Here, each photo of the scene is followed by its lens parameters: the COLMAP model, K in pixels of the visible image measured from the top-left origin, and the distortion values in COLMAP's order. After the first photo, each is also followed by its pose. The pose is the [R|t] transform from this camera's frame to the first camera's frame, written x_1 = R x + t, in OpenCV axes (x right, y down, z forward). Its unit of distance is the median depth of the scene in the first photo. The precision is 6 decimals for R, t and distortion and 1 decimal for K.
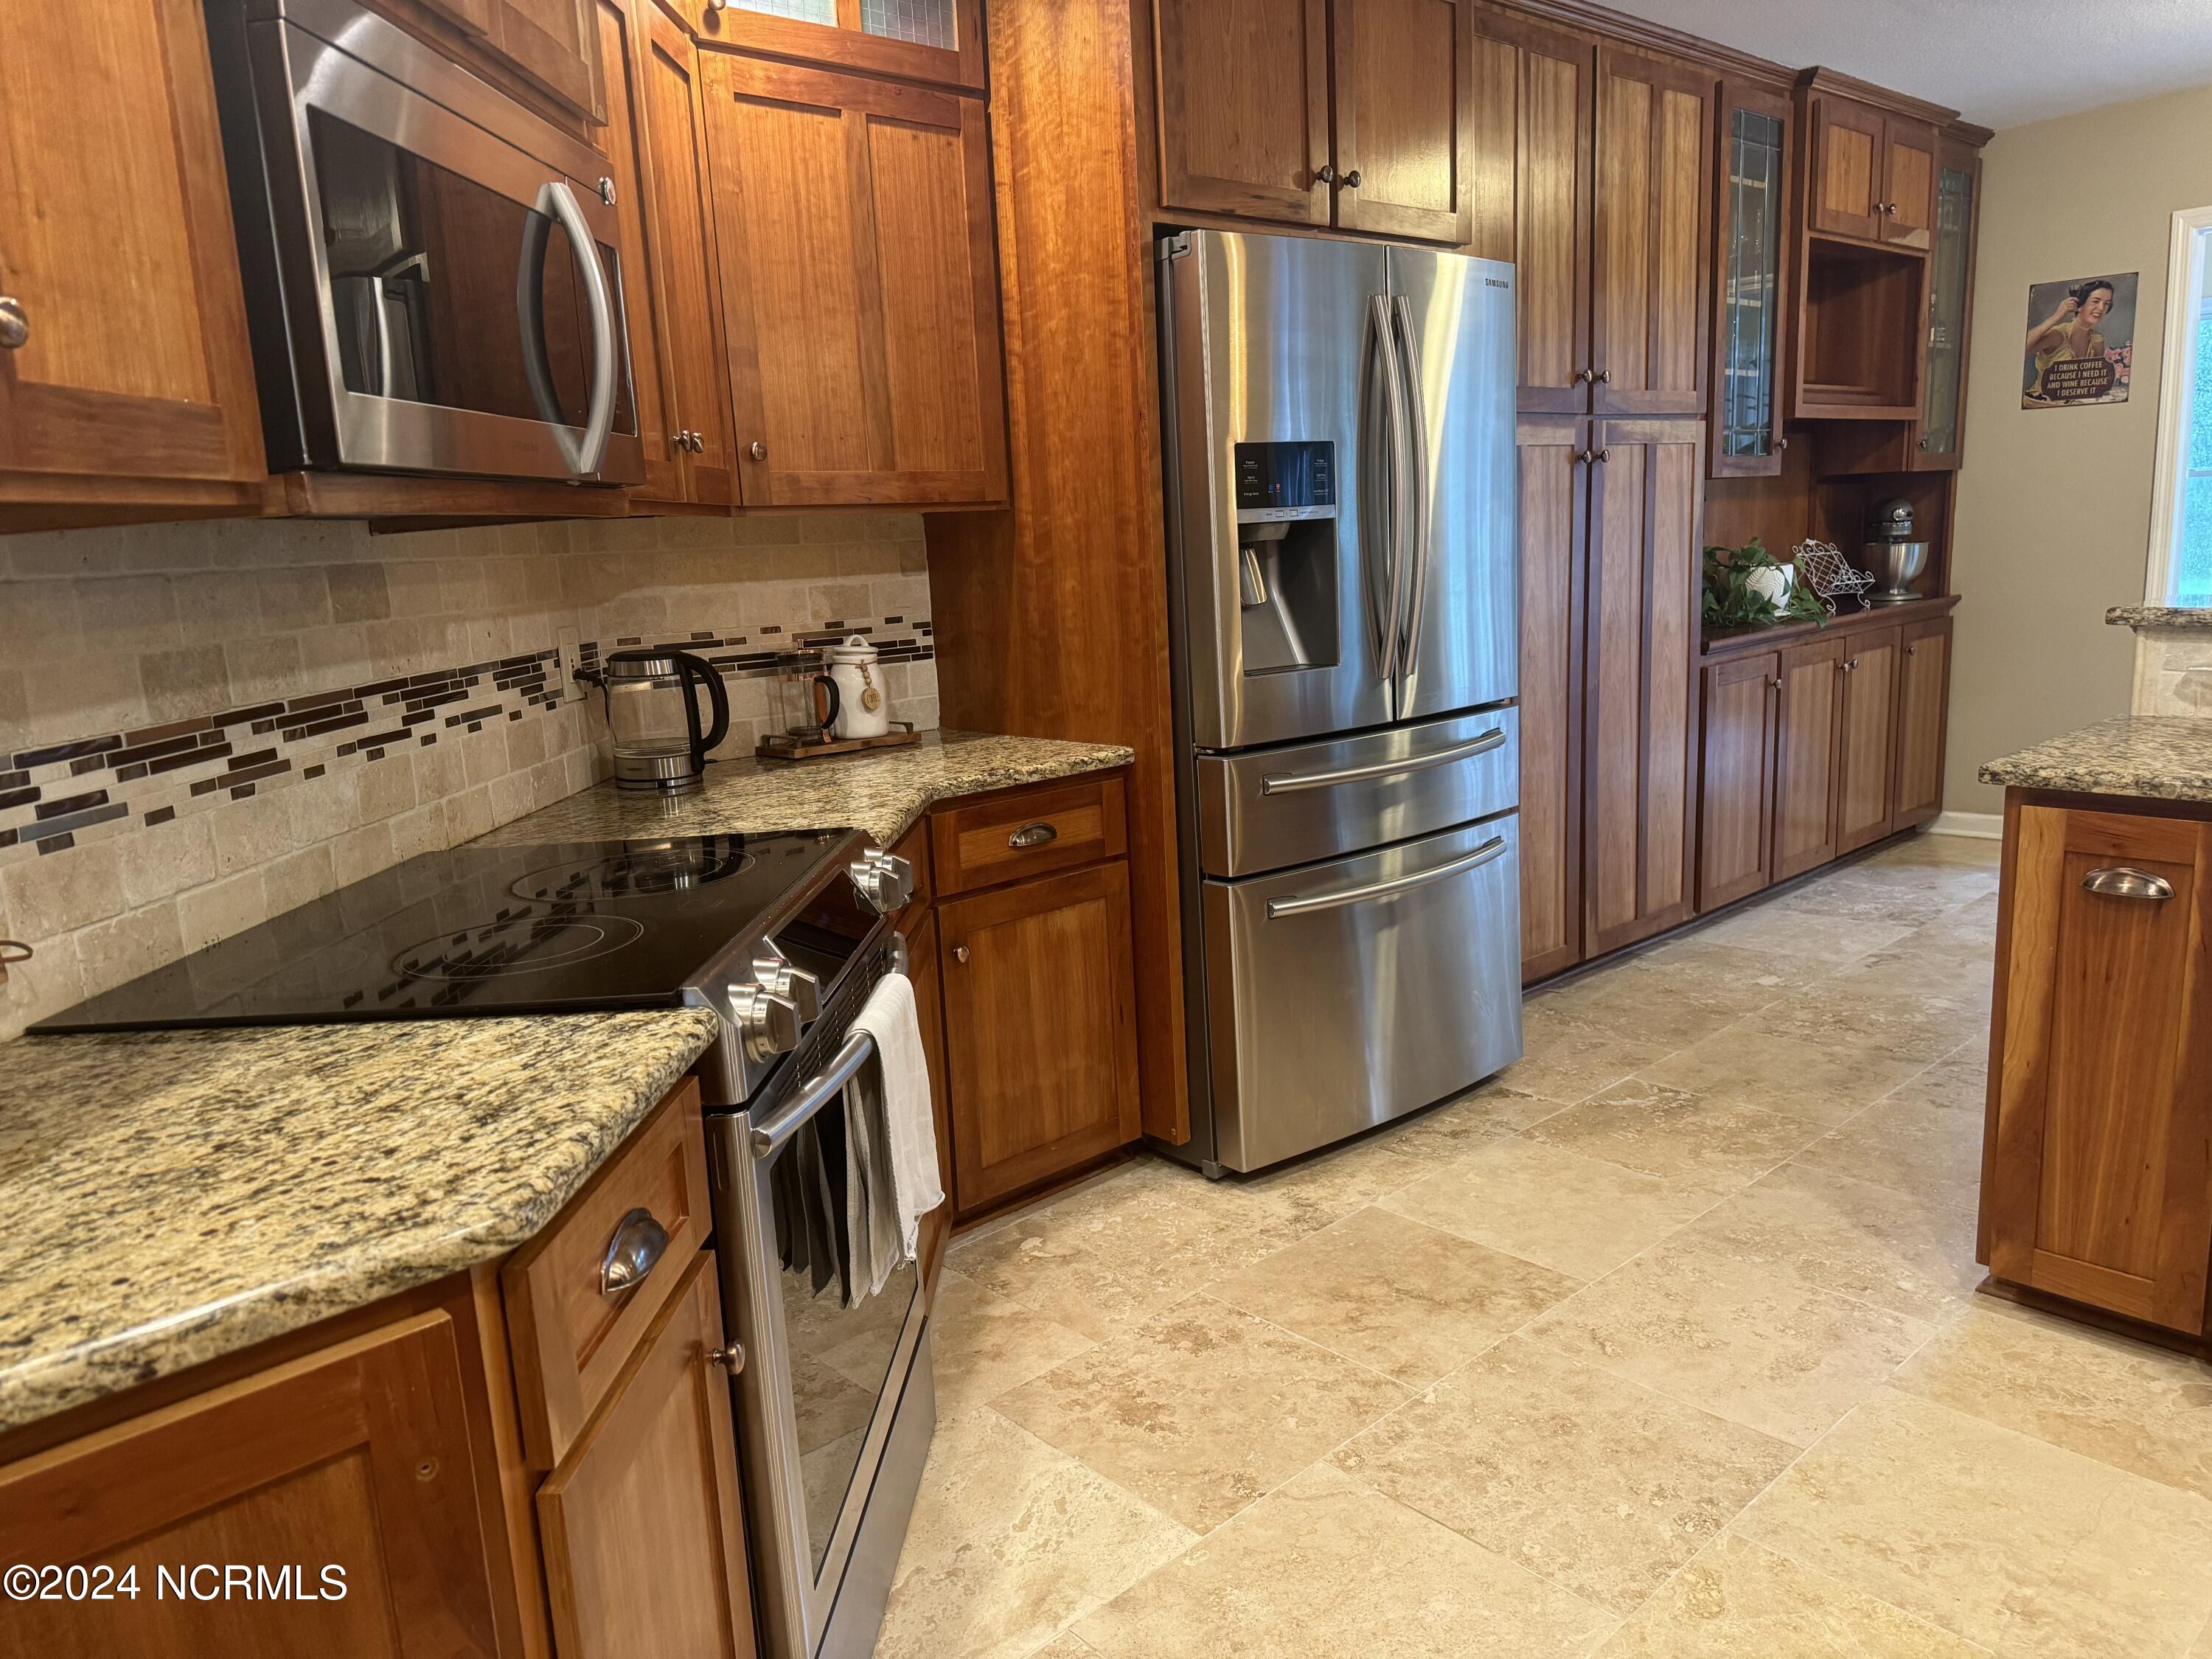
lens RADIAL K [[1521.0, 0, 1106.0], [0, 1521.0, 829.5], [0, 0, 1]] dist [0.105373, -0.136363]
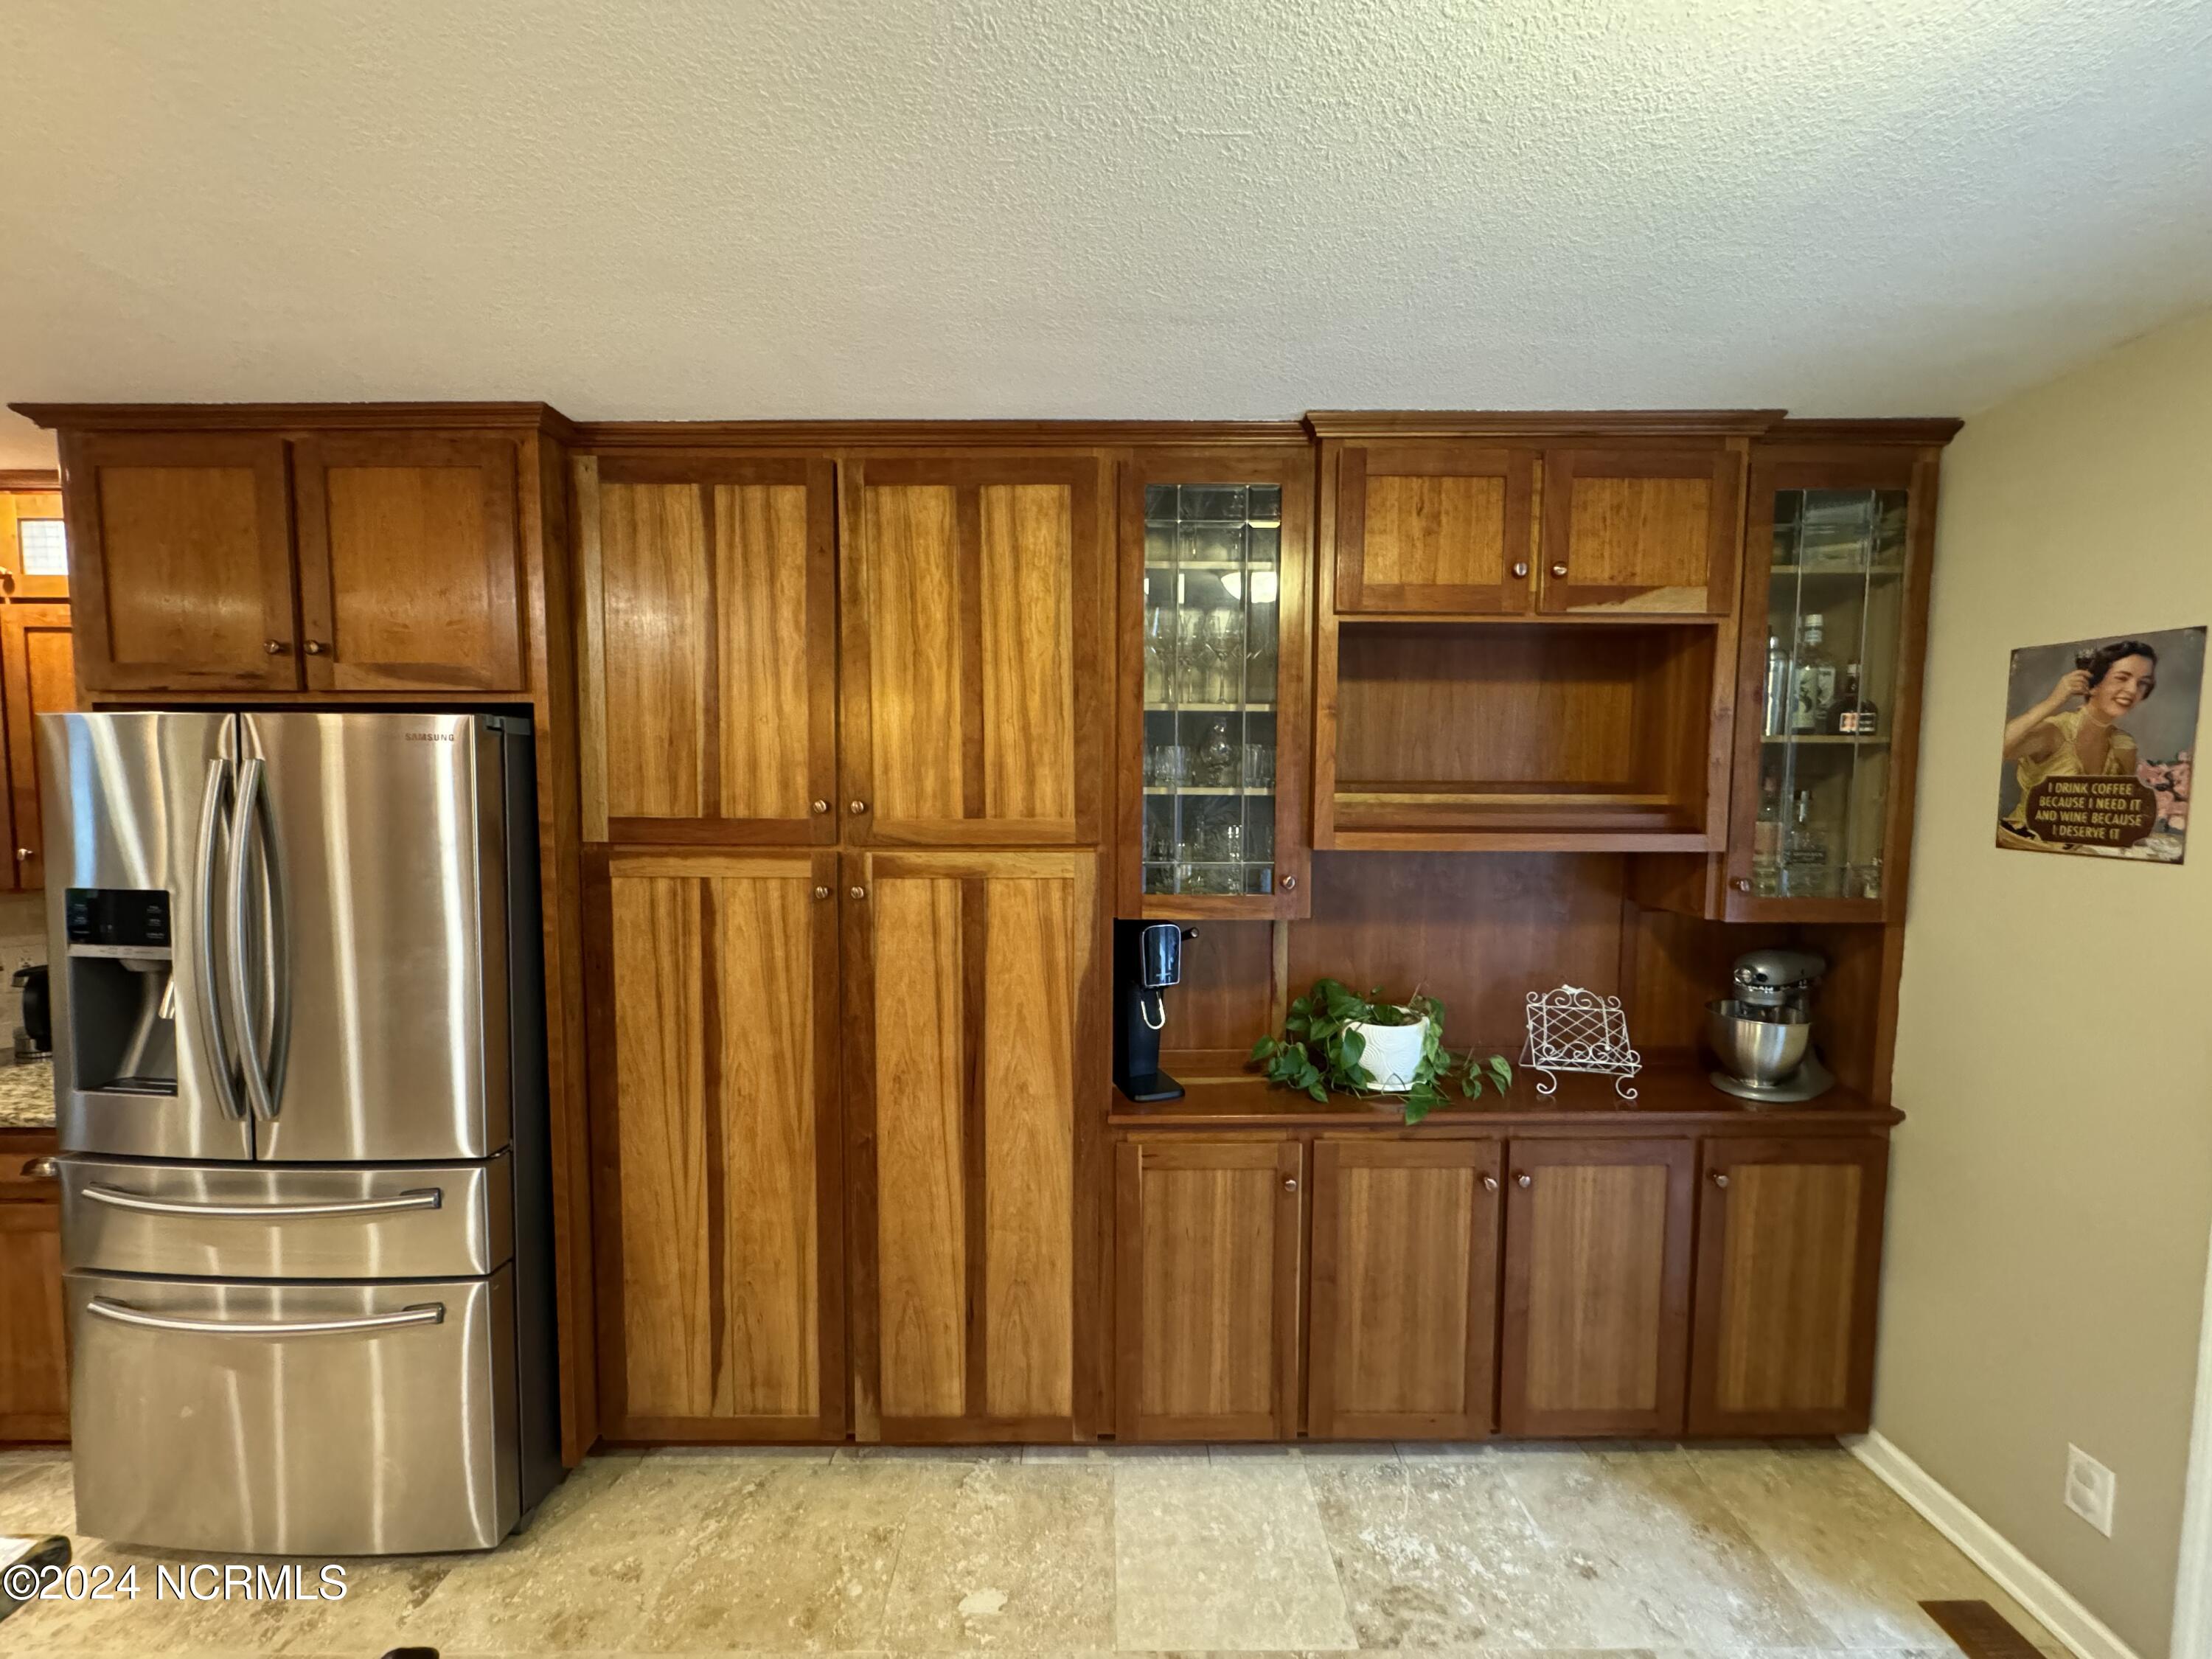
lens RADIAL K [[888.9, 0, 1059.1], [0, 888.9, 831.8], [0, 0, 1]] dist [-0.001486, 0.000161]
pose [[0.745427, 0.096323, -0.659591, 0.605940], [-0.168731, 0.984545, -0.046911, -0.220343], [0.644879, 0.146262, 0.750159, 0.555539]]
